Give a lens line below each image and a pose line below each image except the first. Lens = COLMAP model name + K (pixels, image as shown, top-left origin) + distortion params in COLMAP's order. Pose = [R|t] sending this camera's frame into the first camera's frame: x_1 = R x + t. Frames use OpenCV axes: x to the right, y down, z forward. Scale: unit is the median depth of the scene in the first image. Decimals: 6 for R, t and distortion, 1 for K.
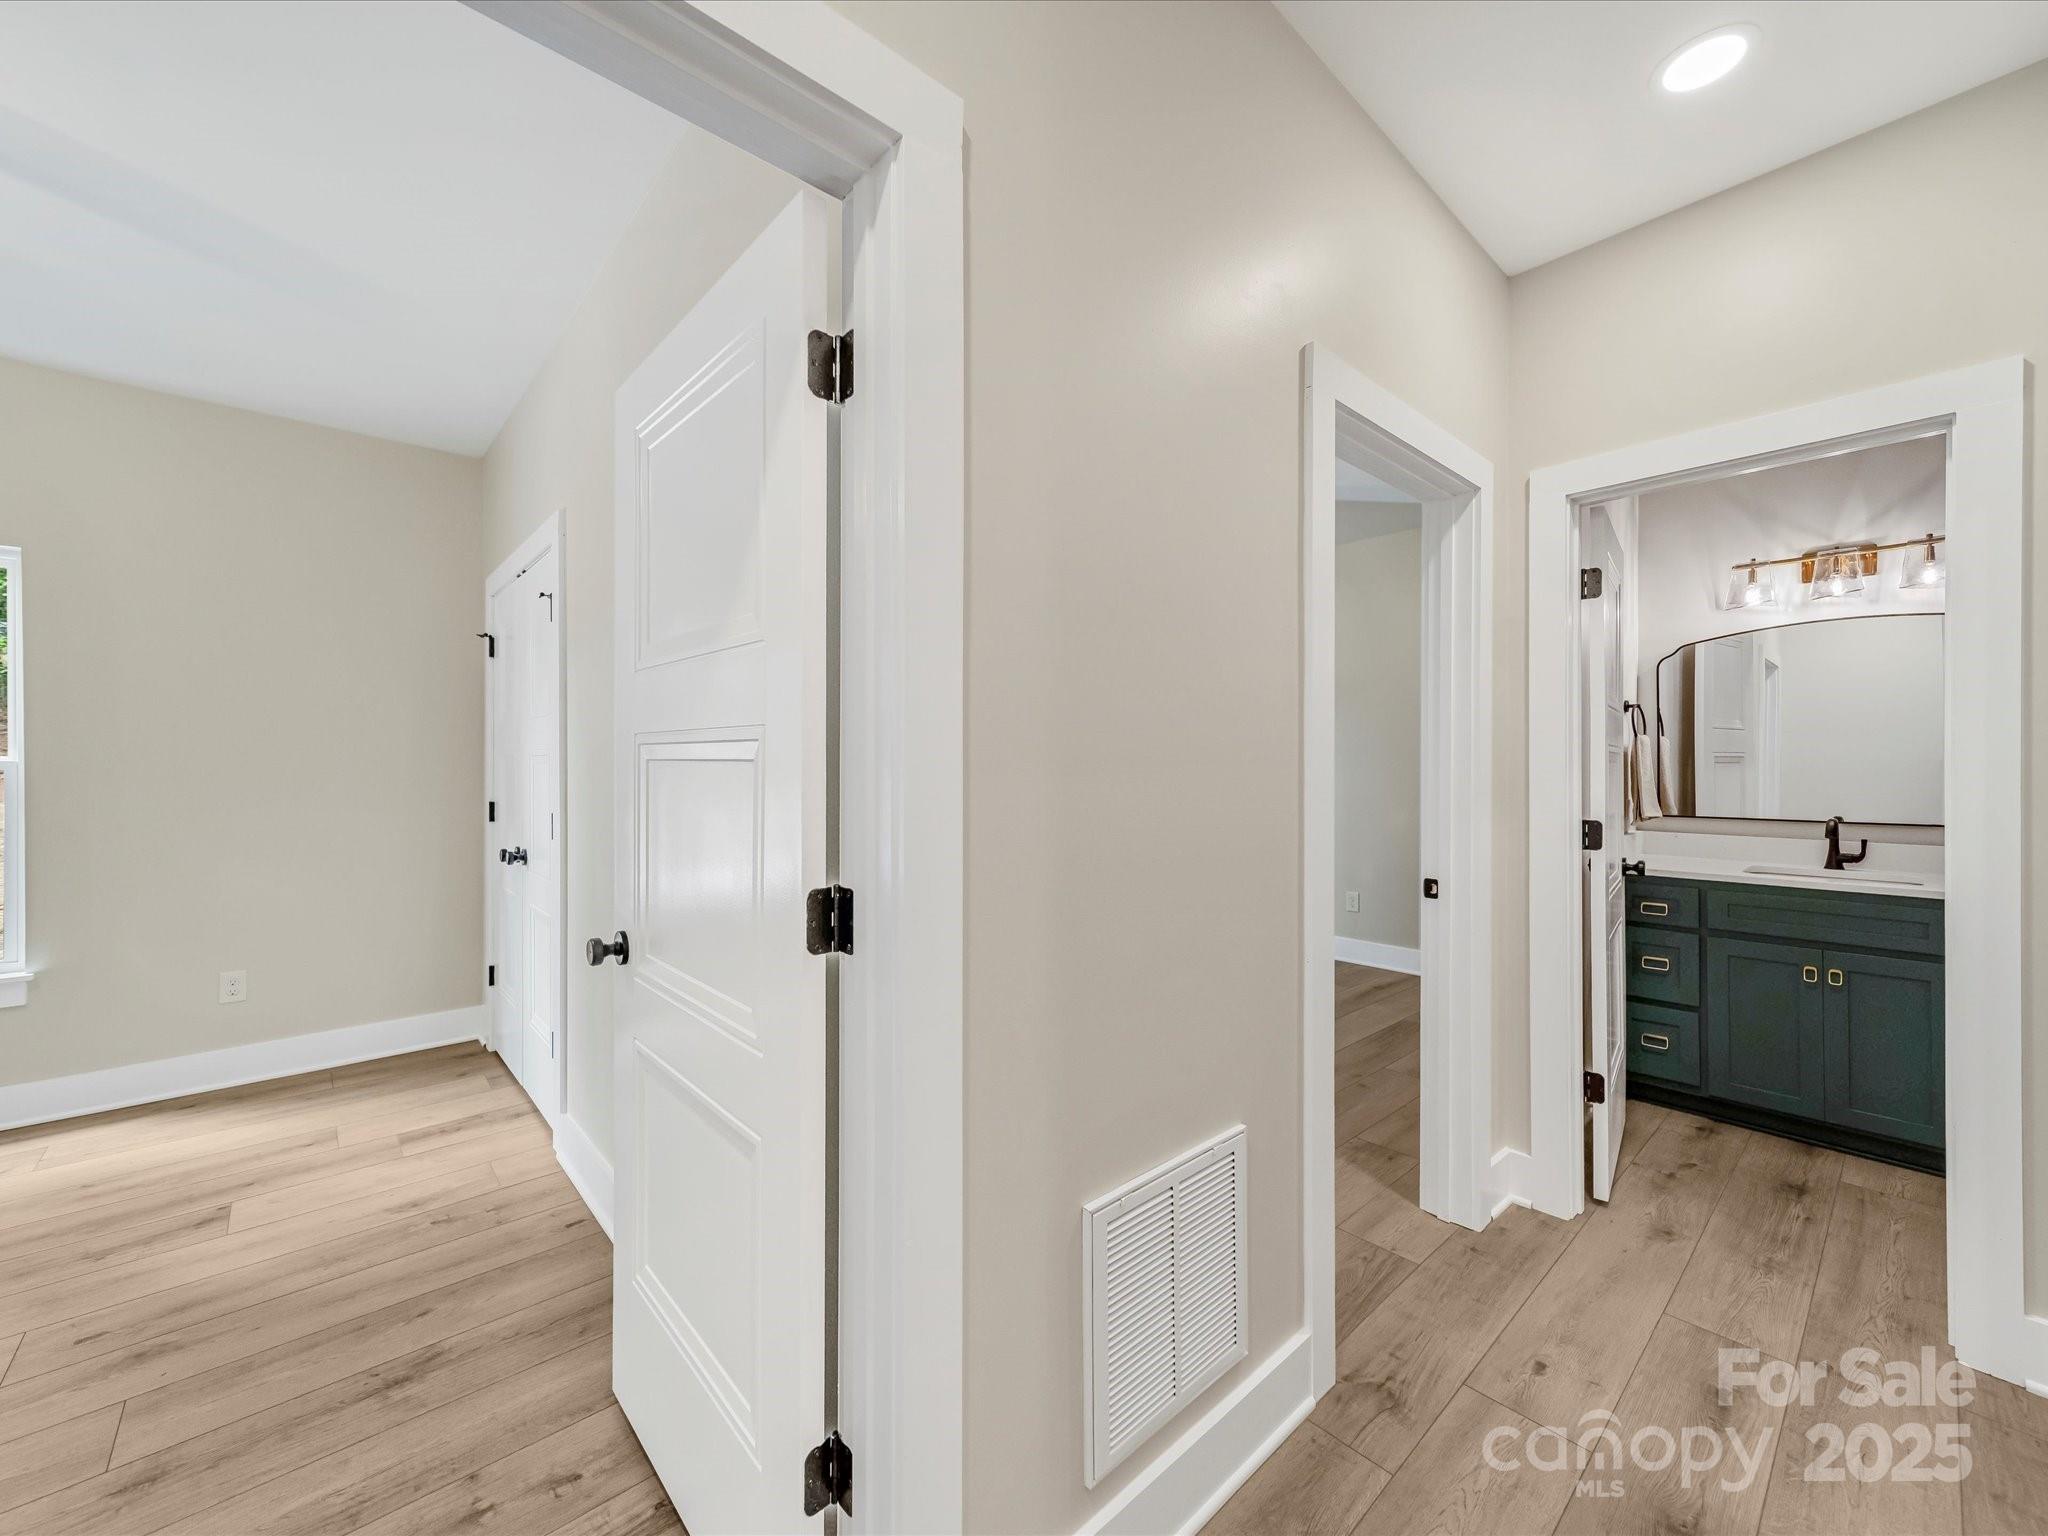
lens RADIAL K [[812.9, 0, 1022.2], [0, 812.9, 766.7], [0, 0, 1]] dist [0.003880, -0.000305]
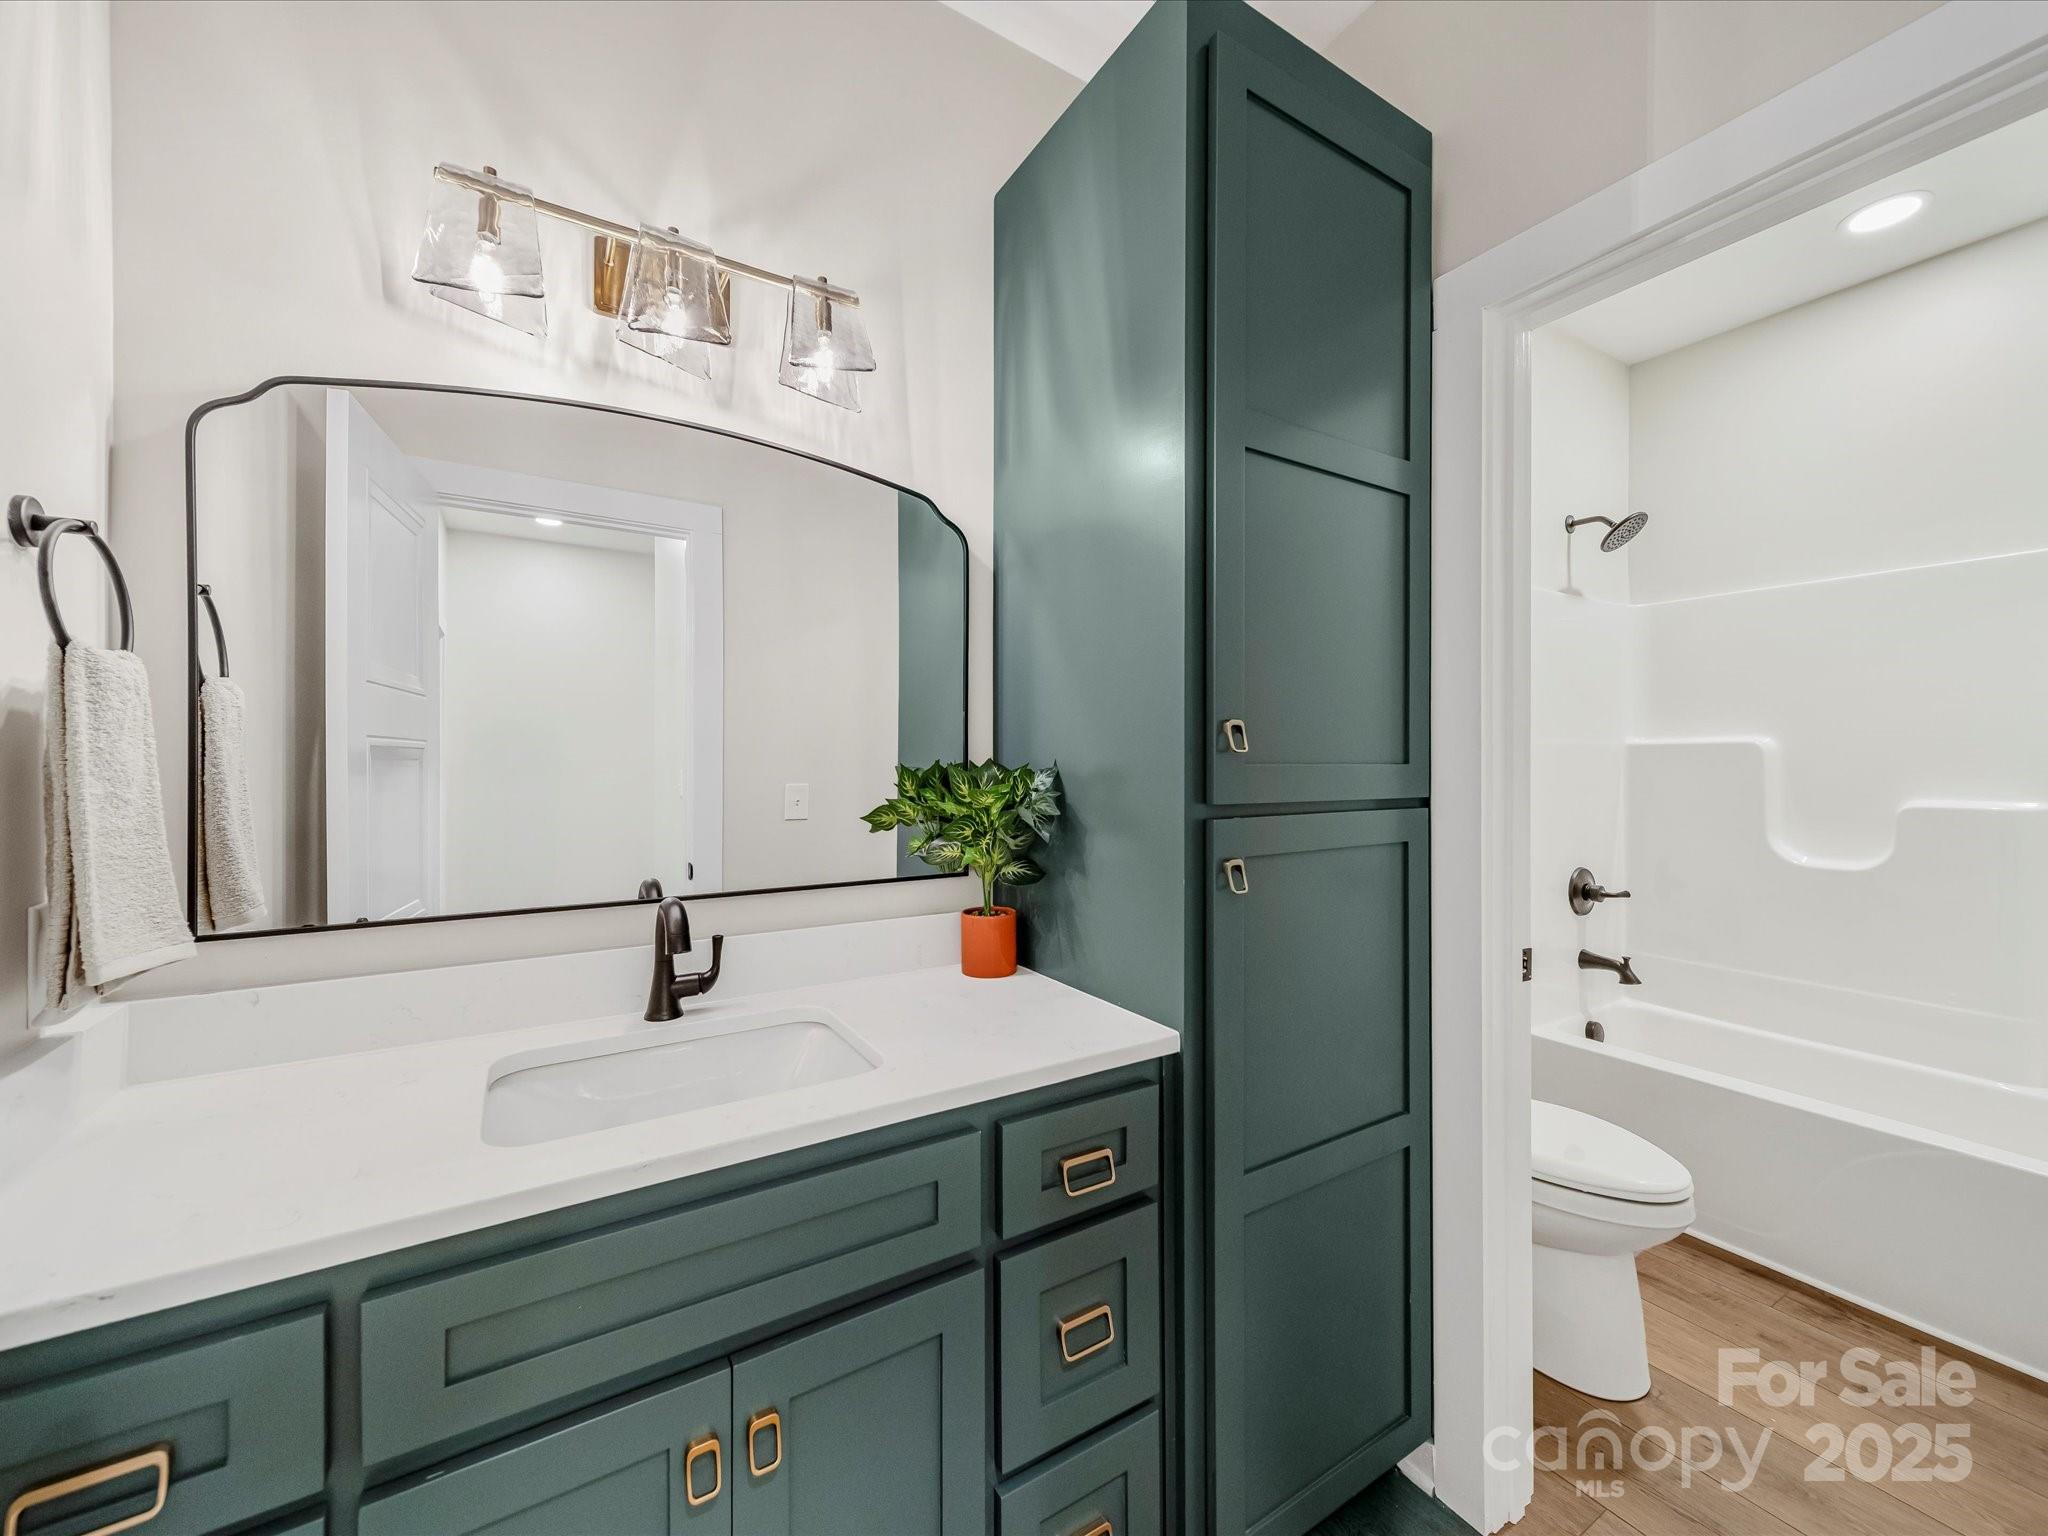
lens RADIAL K [[812.9, 0, 1023.0], [0, 812.9, 759.9], [0, 0, 1]] dist [0.003880, -0.000305]
pose [[0.188331, 0.002313, 0.982103, 0.603889], [0.005357, 0.999980, -0.003383, -0.002524], [-0.982091, 0.005899, 0.188315, 0.718750]]
